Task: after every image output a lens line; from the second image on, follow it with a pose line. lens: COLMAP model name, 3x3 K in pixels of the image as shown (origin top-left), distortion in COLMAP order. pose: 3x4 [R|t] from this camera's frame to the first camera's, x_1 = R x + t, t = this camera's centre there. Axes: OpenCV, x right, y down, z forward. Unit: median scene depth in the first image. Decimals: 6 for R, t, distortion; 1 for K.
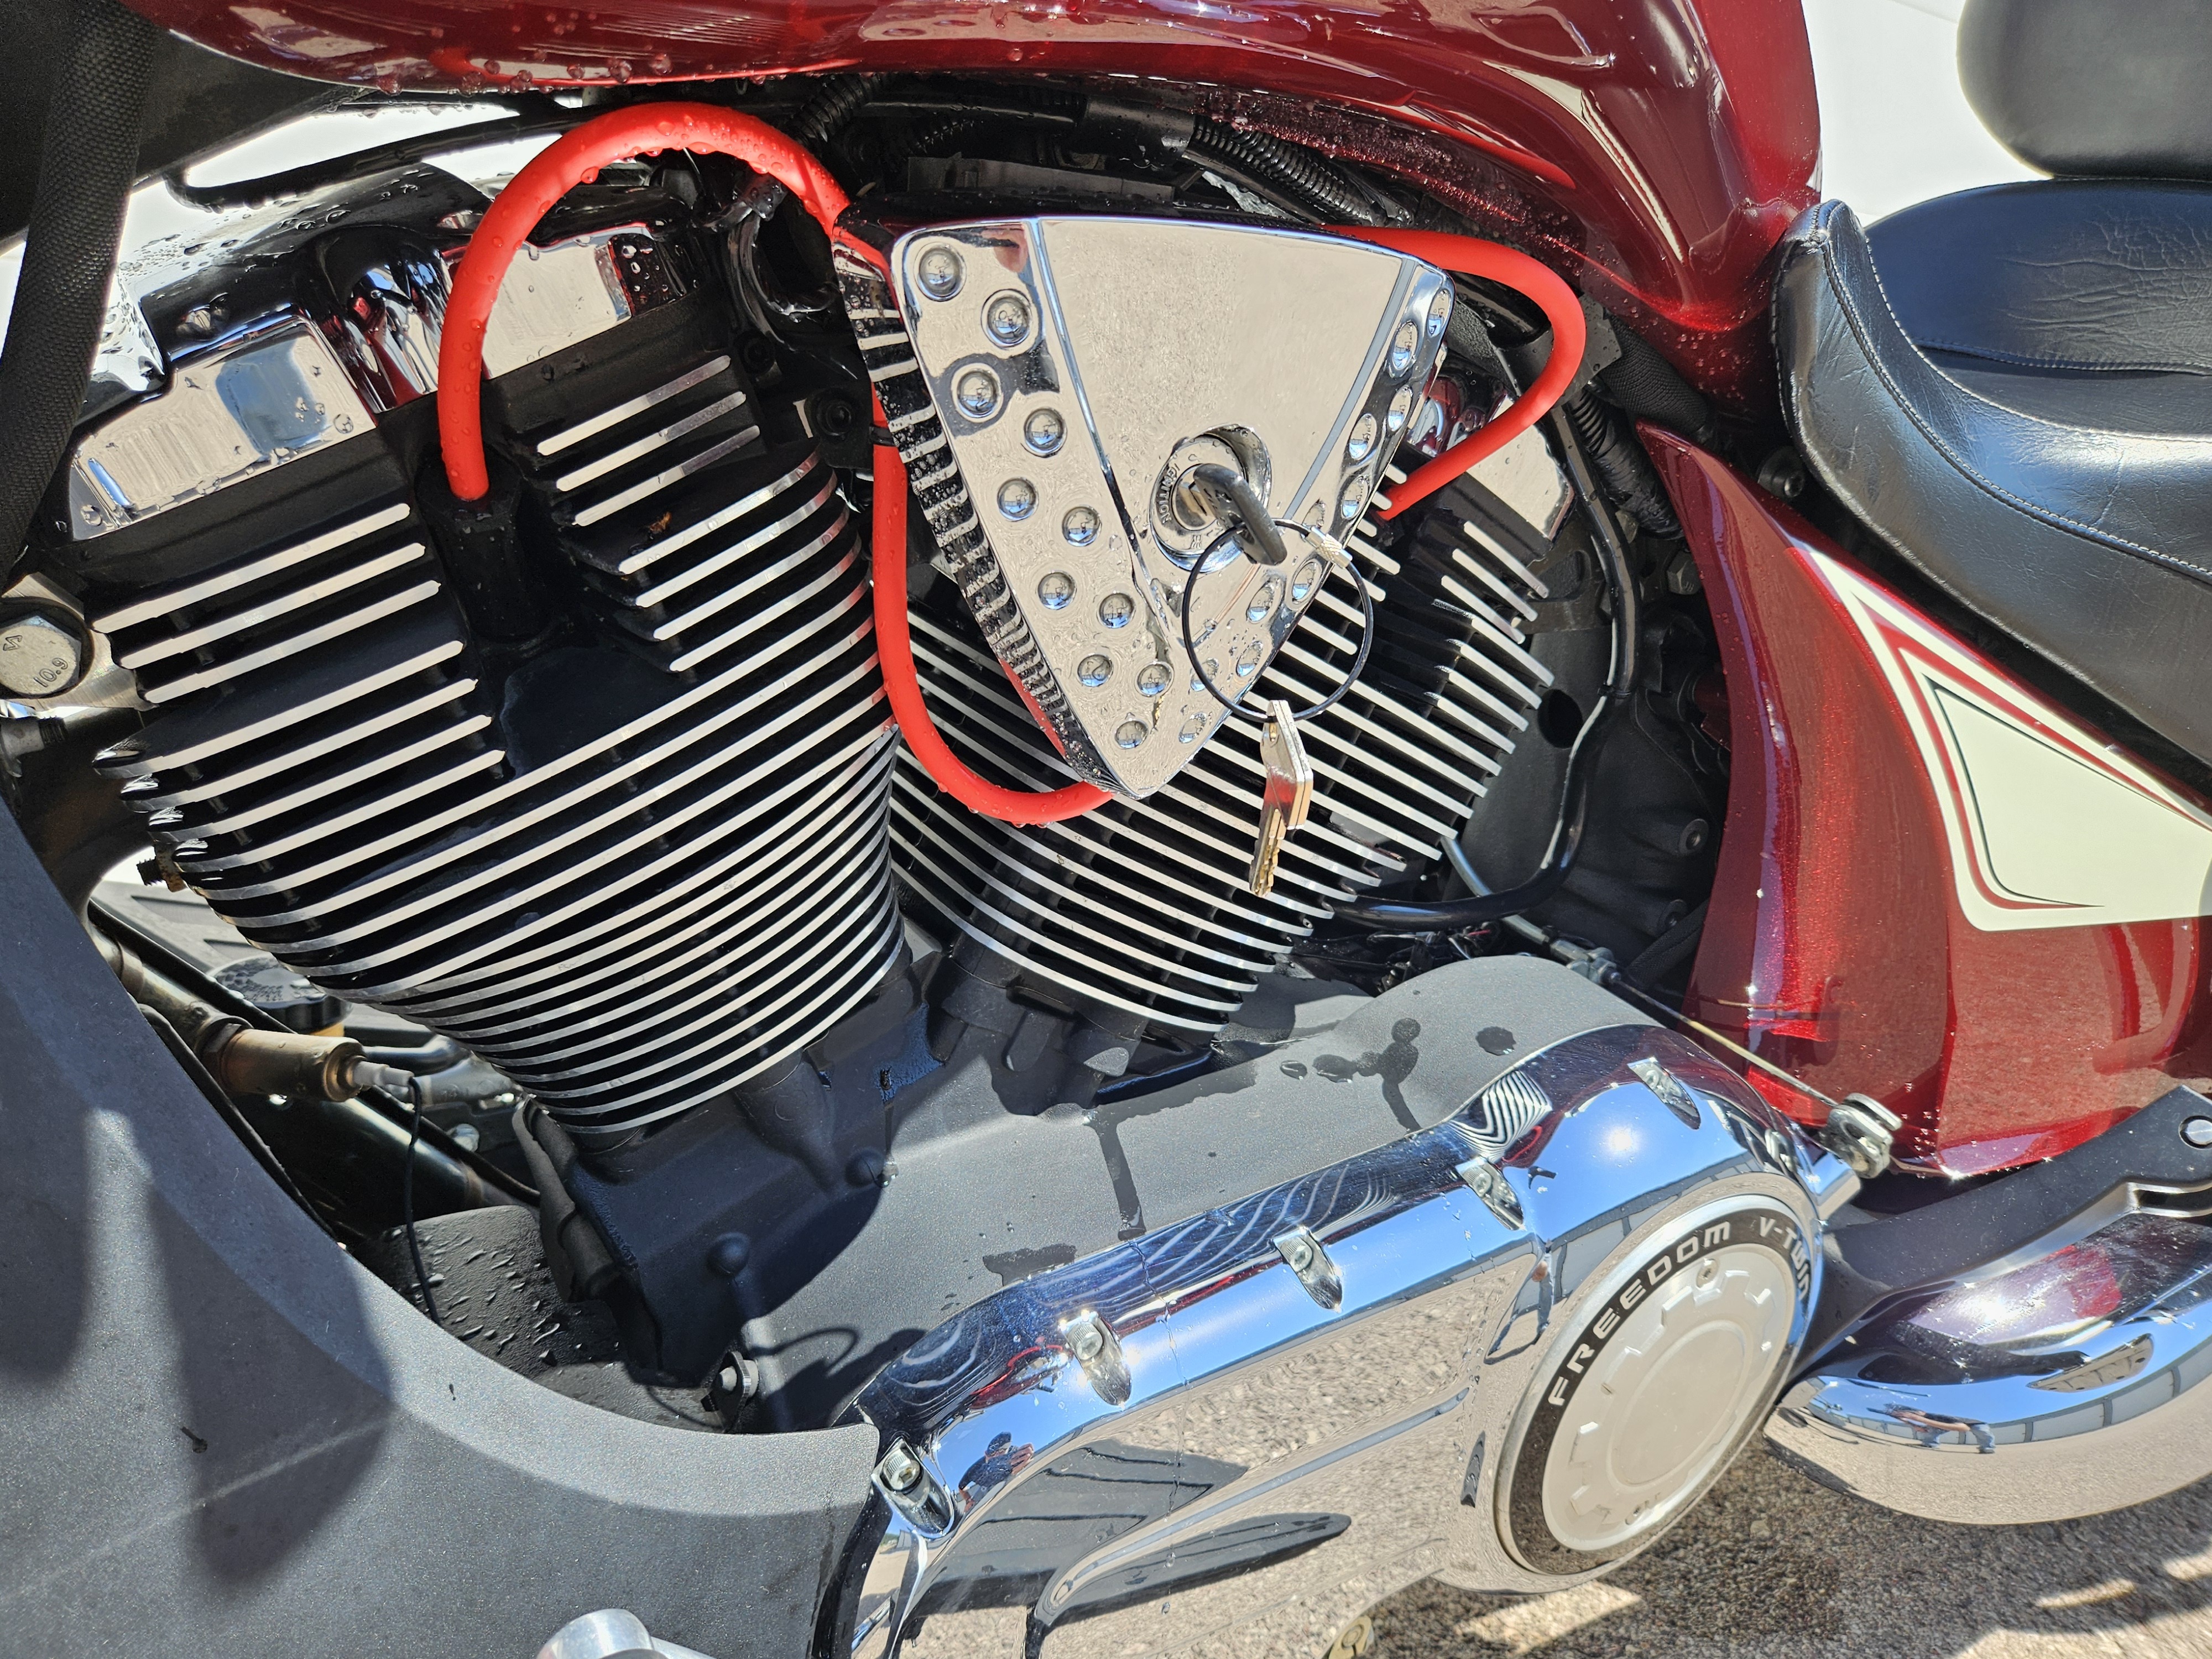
lens RADIAL K [[1502.0, 0, 1135.2], [0, 1502.0, 827.3], [0, 0, 1]] dist [0.050963, -0.050607]
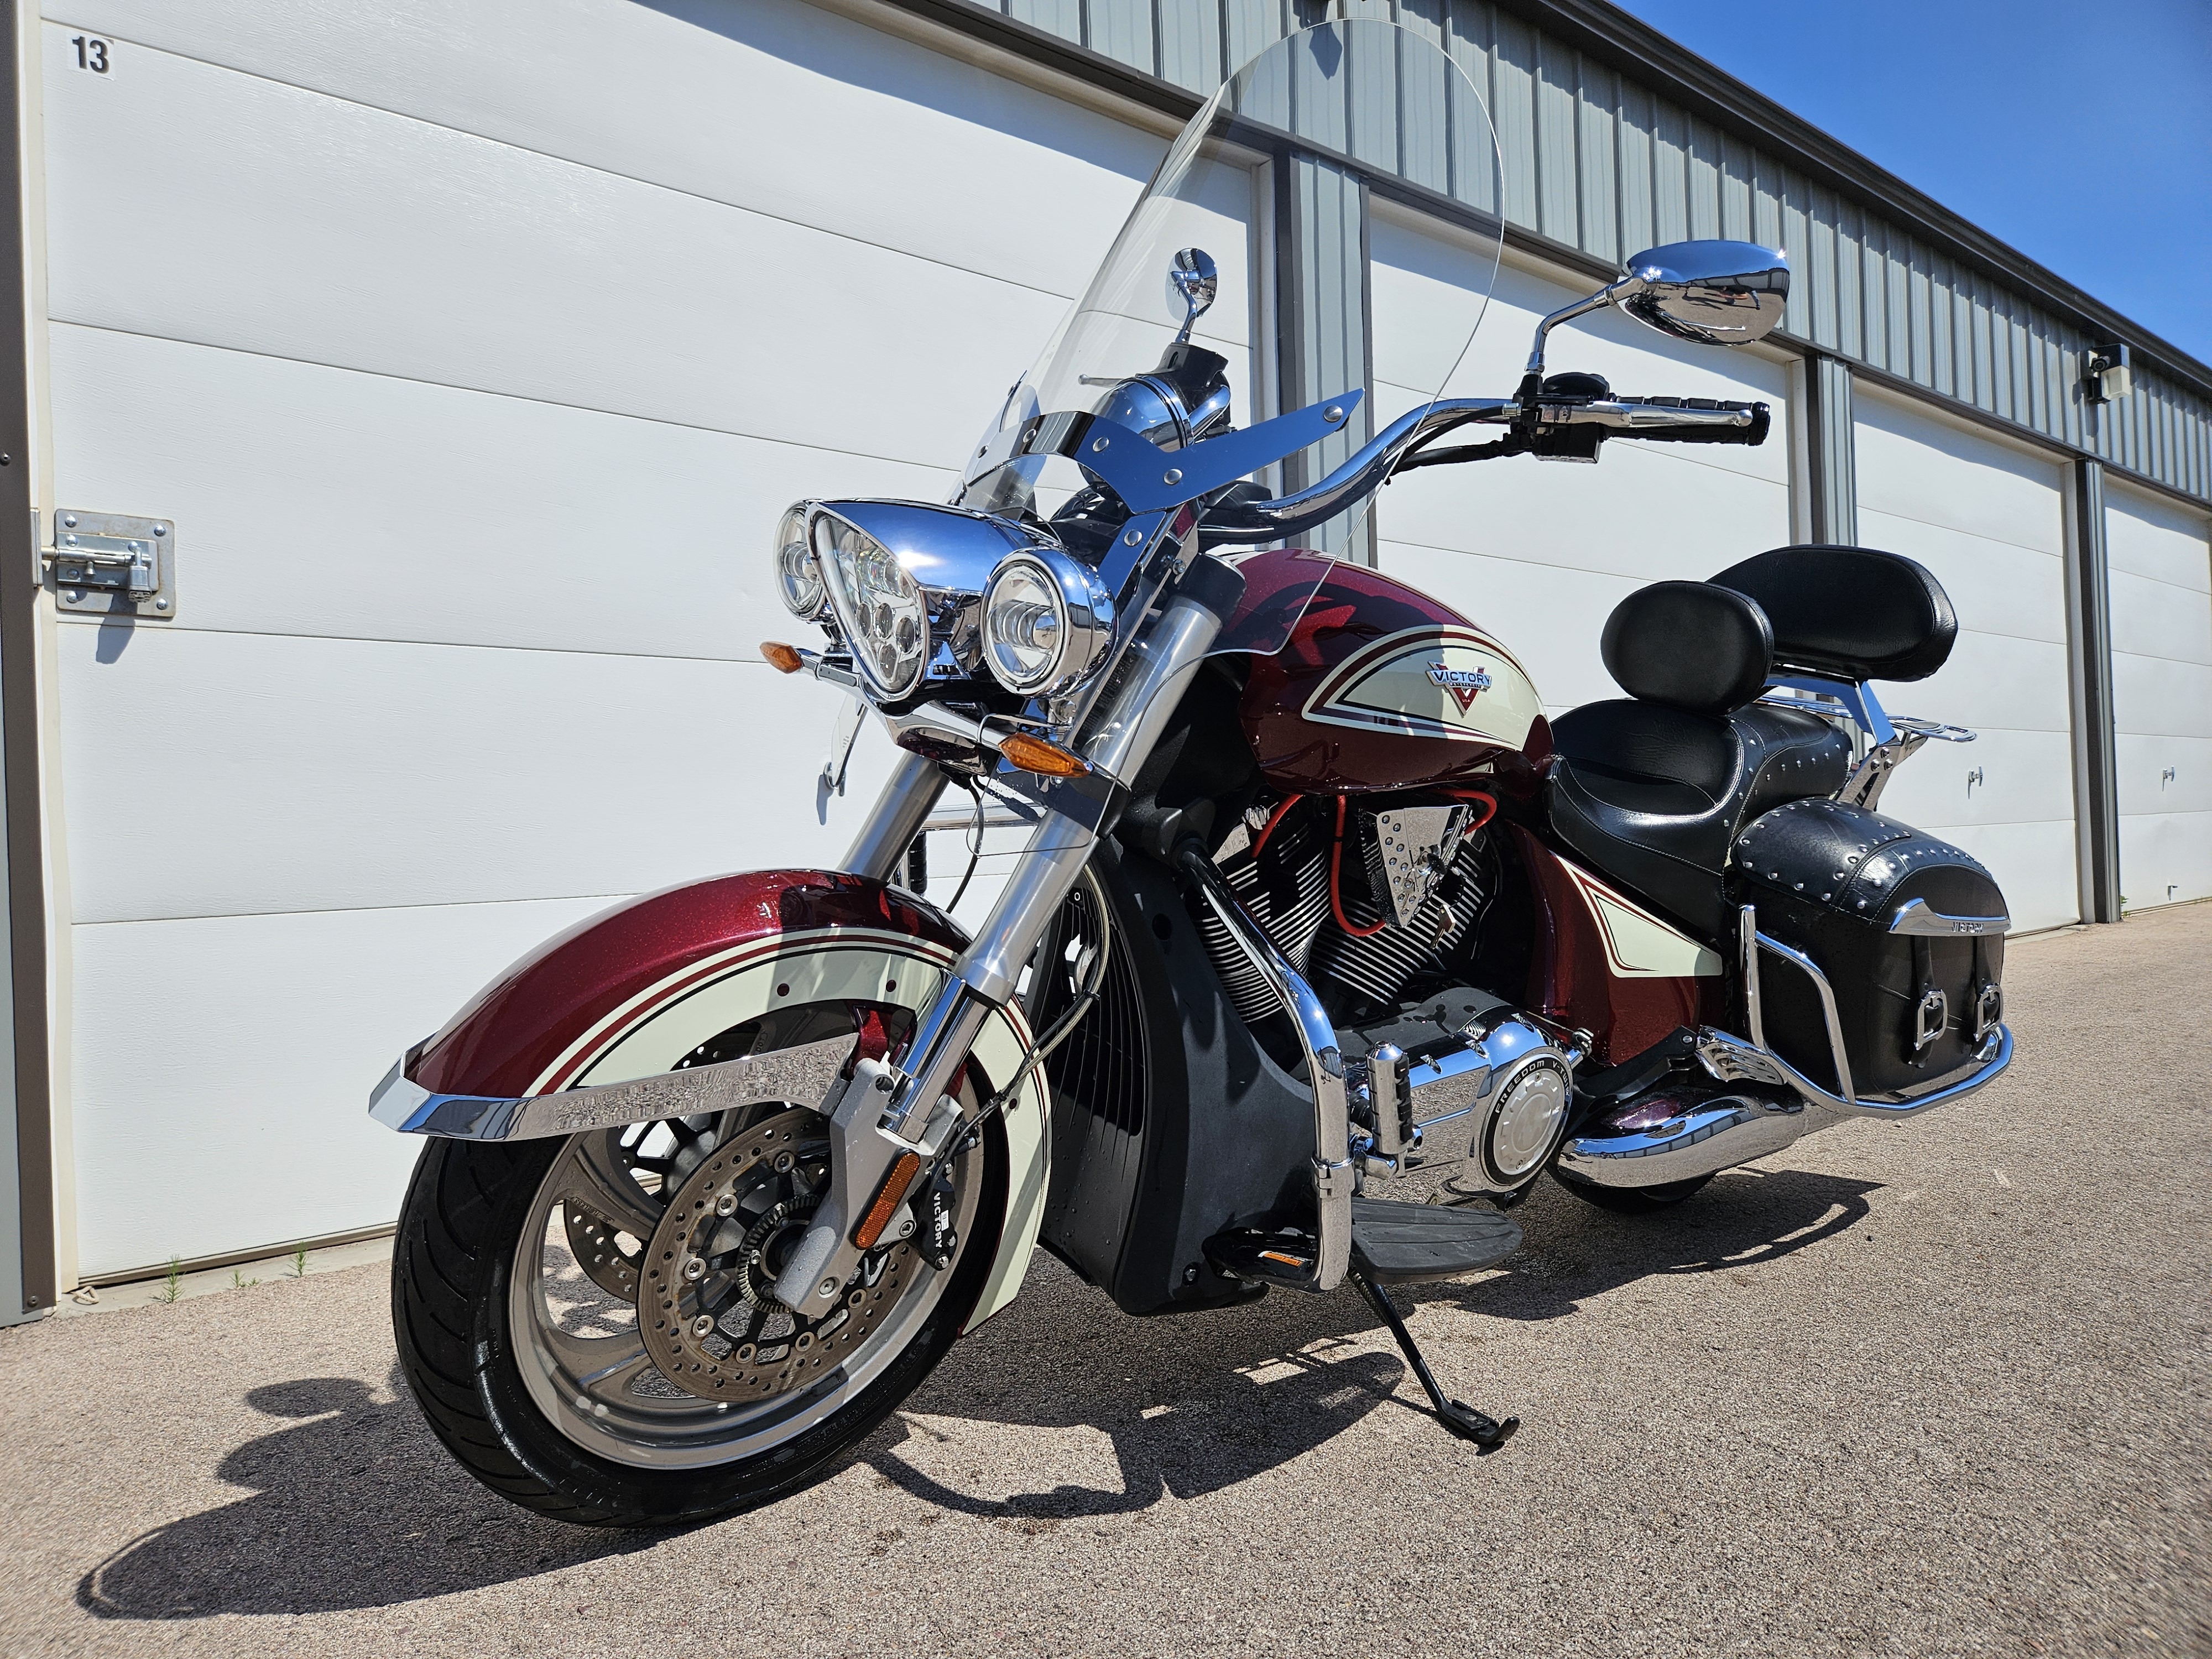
lens RADIAL K [[1502.0, 0, 1096.6], [0, 1502.0, 828.9], [0, 0, 1]] dist [0.061237, -0.053524]
pose [[0.993217, -0.002143, 0.116255, -0.900439], [0.016878, 0.991898, -0.125911, 0.151698], [-0.115043, 0.127020, 0.985206, -2.063582]]
